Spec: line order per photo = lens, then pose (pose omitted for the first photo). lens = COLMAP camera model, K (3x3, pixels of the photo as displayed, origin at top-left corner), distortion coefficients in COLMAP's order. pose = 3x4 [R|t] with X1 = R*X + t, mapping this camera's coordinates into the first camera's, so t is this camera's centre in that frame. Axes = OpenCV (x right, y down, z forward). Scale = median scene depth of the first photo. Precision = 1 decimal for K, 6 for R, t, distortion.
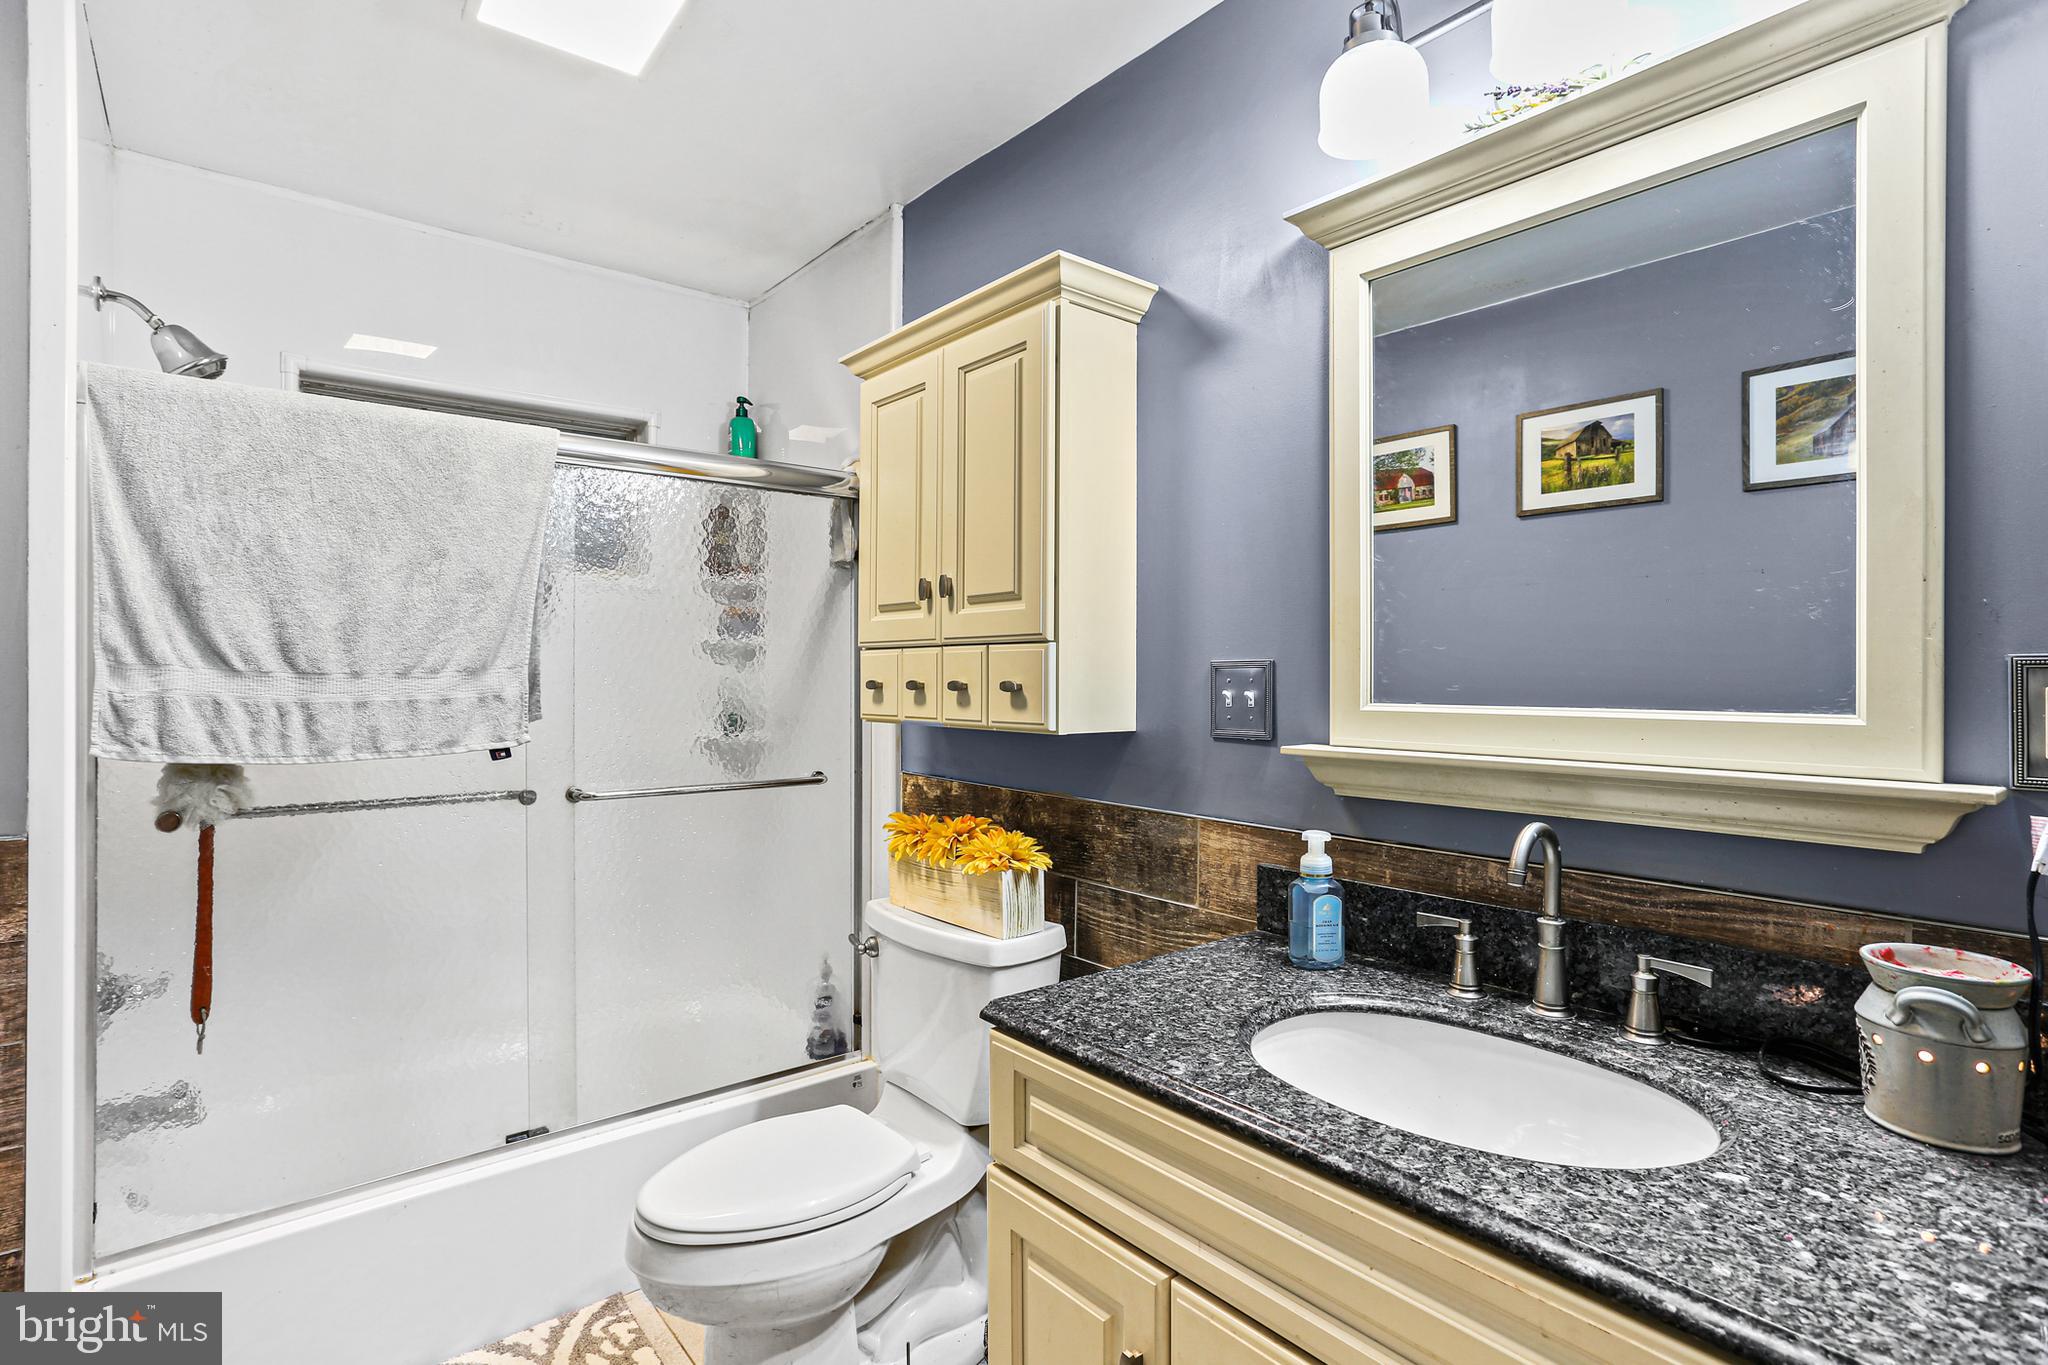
lens RADIAL K [[988.7, 0, 1036.3], [0, 988.7, 672.4], [0, 0, 1]] dist [-0.040099, 0.016747]
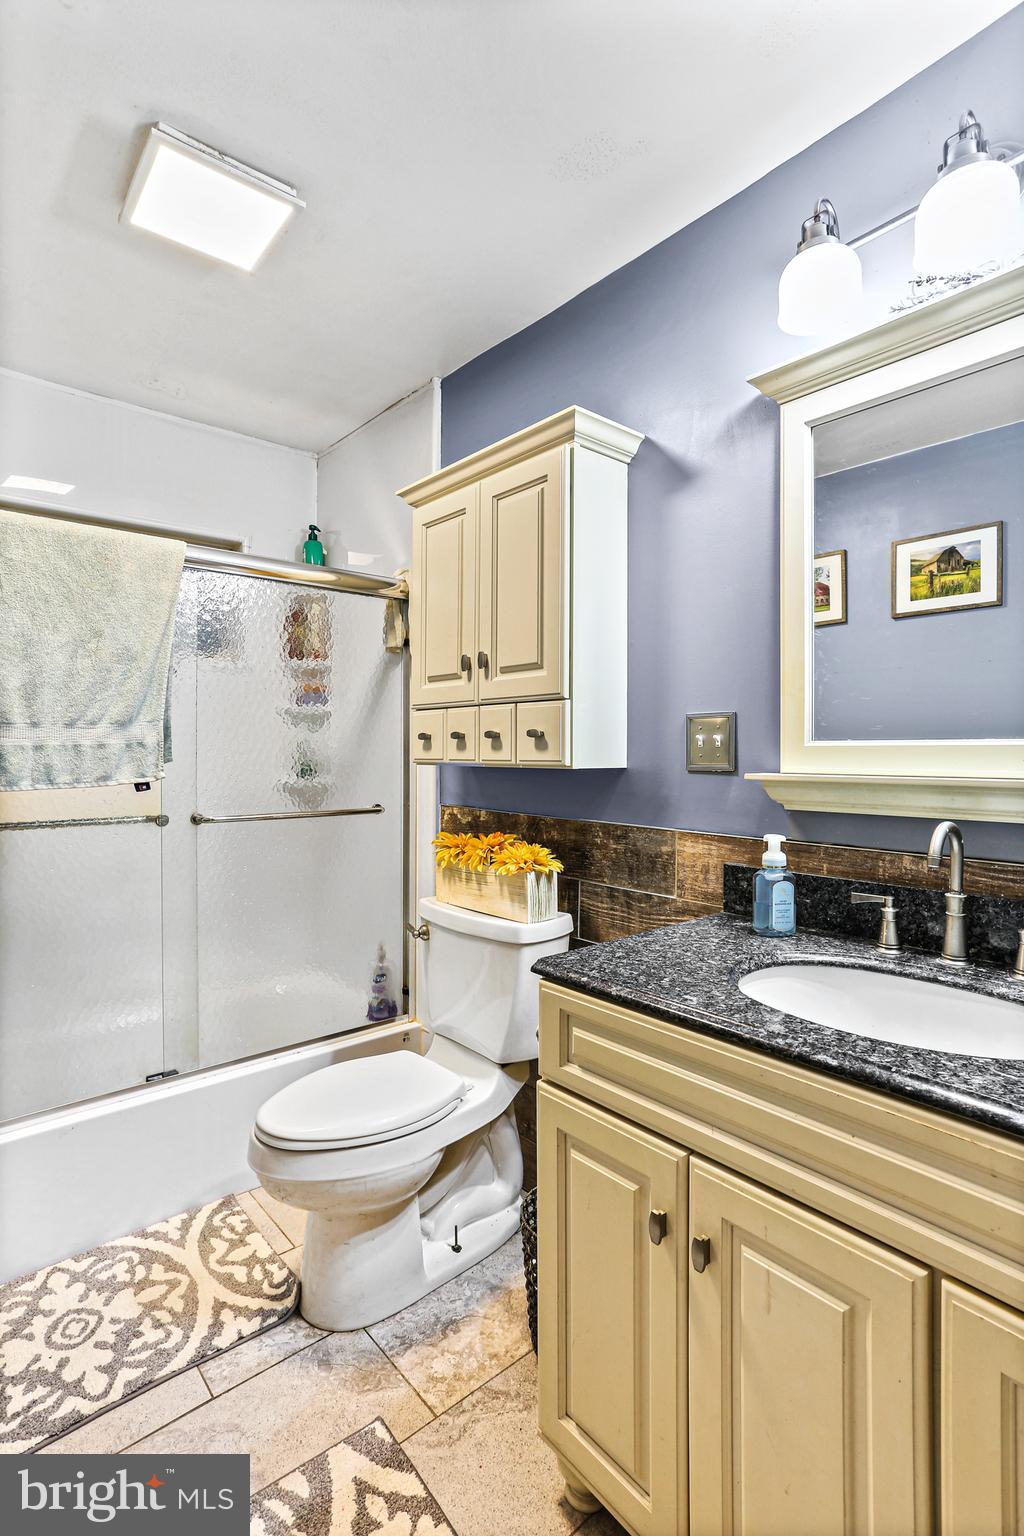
lens RADIAL K [[741.5, 0, 497.9], [0, 741.5, 767.6], [0, 0, 1]] dist [-0.040099, 0.016747]
pose [[0.999804, 0.001216, 0.019775, -0.092739], [-0.001382, 0.999964, 0.008364, 0.050687], [-0.019765, -0.008390, 0.999769, 0.000290]]
